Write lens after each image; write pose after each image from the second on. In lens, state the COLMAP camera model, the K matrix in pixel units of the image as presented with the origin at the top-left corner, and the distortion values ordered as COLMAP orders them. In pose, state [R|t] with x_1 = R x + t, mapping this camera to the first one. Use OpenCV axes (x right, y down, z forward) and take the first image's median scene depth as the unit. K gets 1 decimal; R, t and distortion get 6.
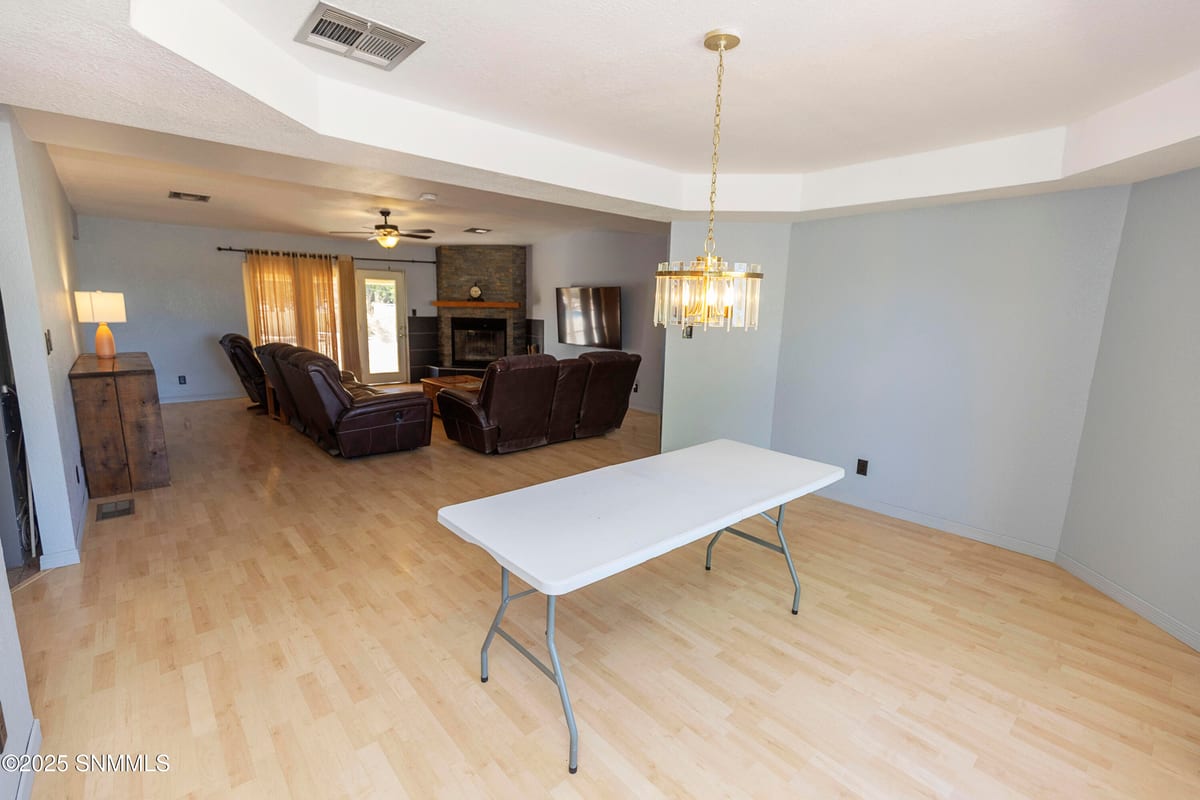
lens RADIAL K [[532.1, 0, 603.5], [0, 532.1, 401.9], [0, 0, 1]] dist [-0.000015, -0.000990]
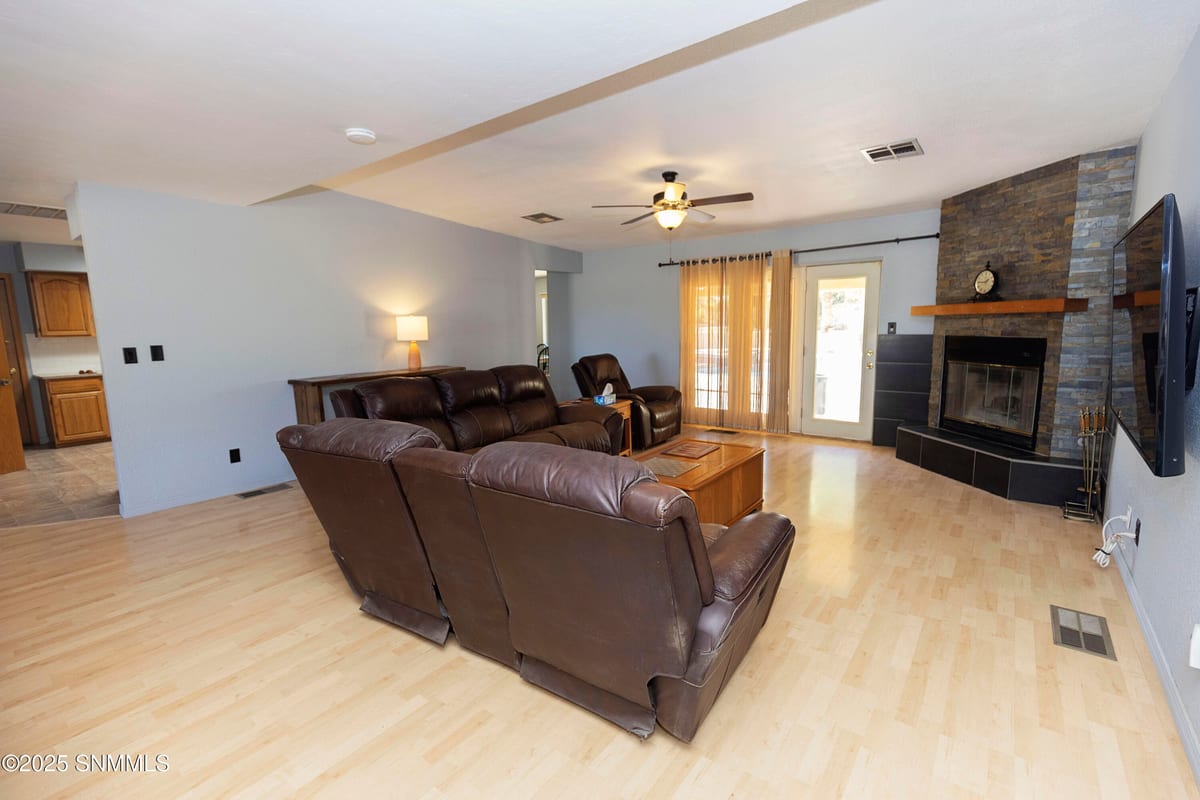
lens RADIAL K [[532.1, 0, 603.5], [0, 532.1, 401.9], [0, 0, 1]] dist [-0.000015, -0.000990]
pose [[0.193866, 0.115520, -0.974203, 0.209354], [-0.152403, 0.984533, 0.086417, -0.114458], [0.969118, 0.131718, 0.208473, 0.737727]]
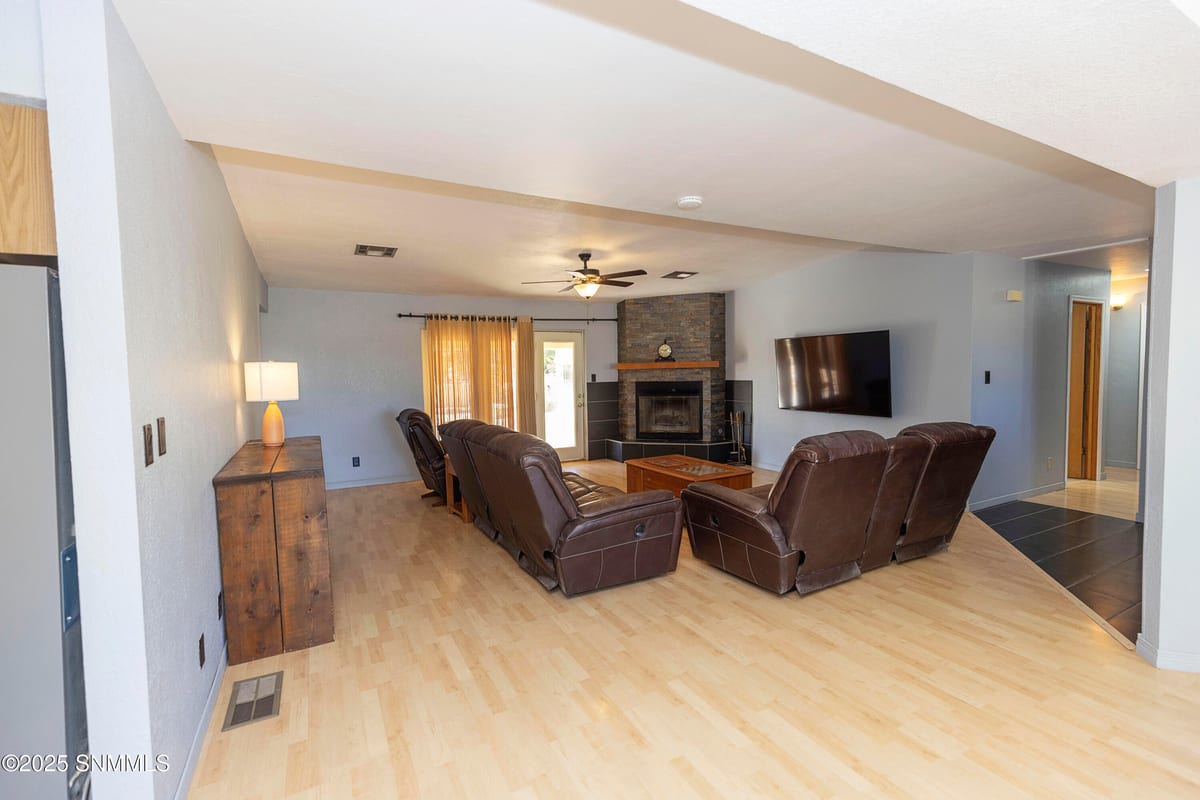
lens RADIAL K [[532.1, 0, 603.5], [0, 532.1, 401.9], [0, 0, 1]] dist [-0.000015, -0.000990]
pose [[0.972656, -0.028328, -0.230517, -0.181494], [0.000730, 0.992901, -0.118938, -0.034174], [0.232250, 0.115517, 0.965772, 0.224215]]
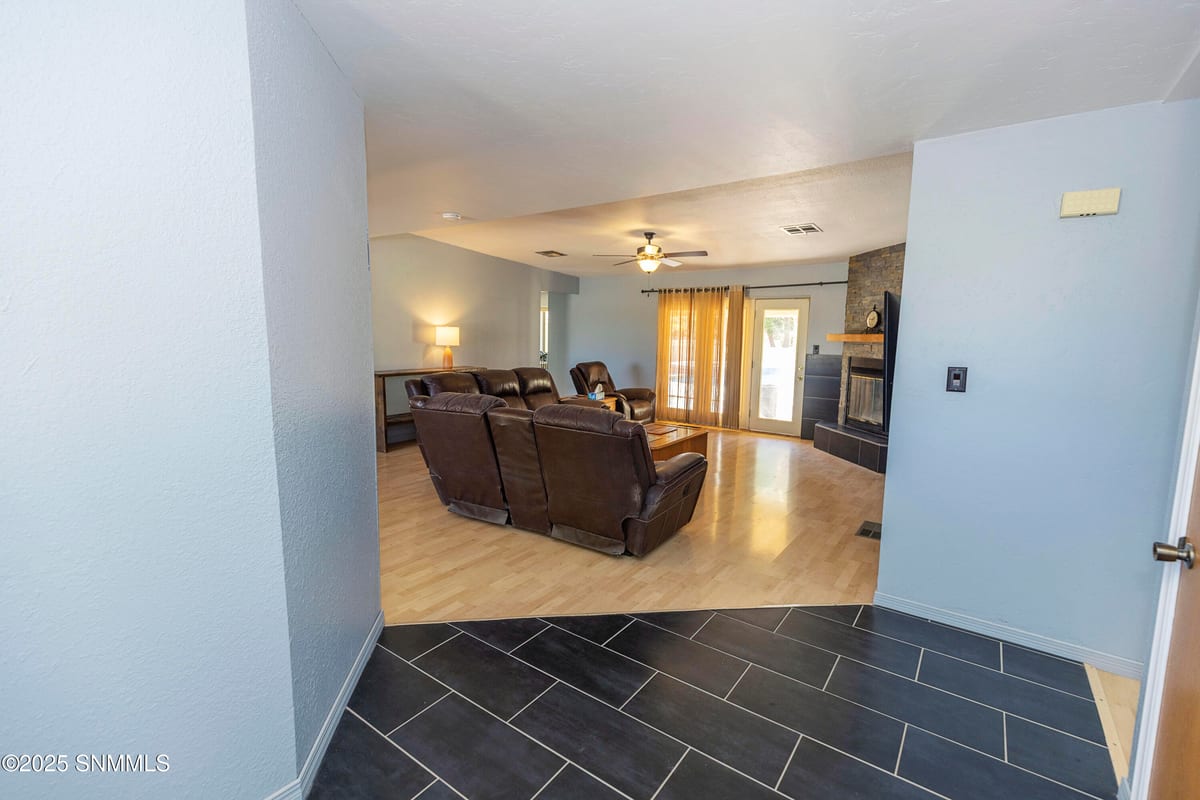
lens RADIAL K [[532.1, 0, 603.5], [0, 532.1, 401.9], [0, 0, 1]] dist [-0.000015, -0.000990]
pose [[0.220323, 0.106362, -0.969611, 0.422128], [-0.187161, 0.980177, 0.064992, -0.109398], [0.957303, 0.167154, 0.235863, 0.682024]]
